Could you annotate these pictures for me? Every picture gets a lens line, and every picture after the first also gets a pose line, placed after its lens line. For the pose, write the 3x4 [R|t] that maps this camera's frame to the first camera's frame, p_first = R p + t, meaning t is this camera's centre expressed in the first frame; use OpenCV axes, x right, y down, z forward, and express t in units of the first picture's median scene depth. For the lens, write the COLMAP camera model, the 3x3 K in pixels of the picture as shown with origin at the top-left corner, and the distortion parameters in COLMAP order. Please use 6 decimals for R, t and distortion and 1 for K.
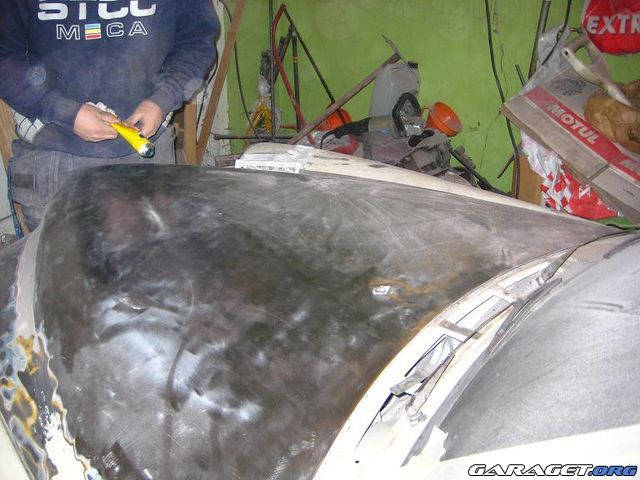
lens RADIAL K [[702.2, 0, 320.0], [0, 702.2, 240.1], [0, 0, 1]] dist [-0.000395, 0.000000]
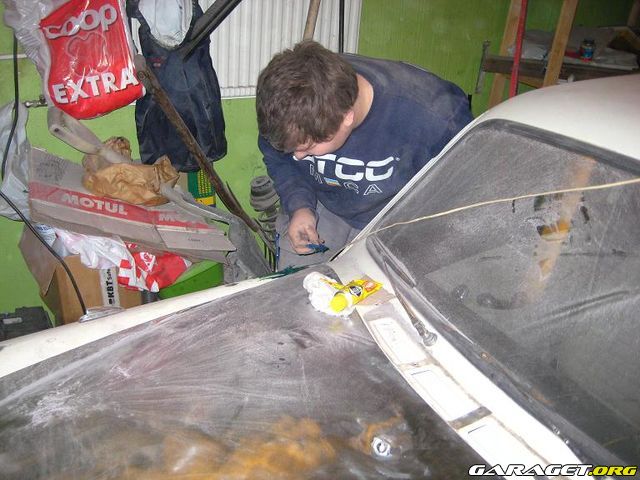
lens RADIAL K [[702.2, 0, 320.0], [0, 702.2, 239.8], [0, 0, 1]] dist [-0.000395, 0.000000]
pose [[0.048877, -0.377004, 0.924921, -0.443523], [0.426938, 0.845052, 0.321887, -0.291508], [-0.902959, 0.379151, 0.202261, 0.597856]]
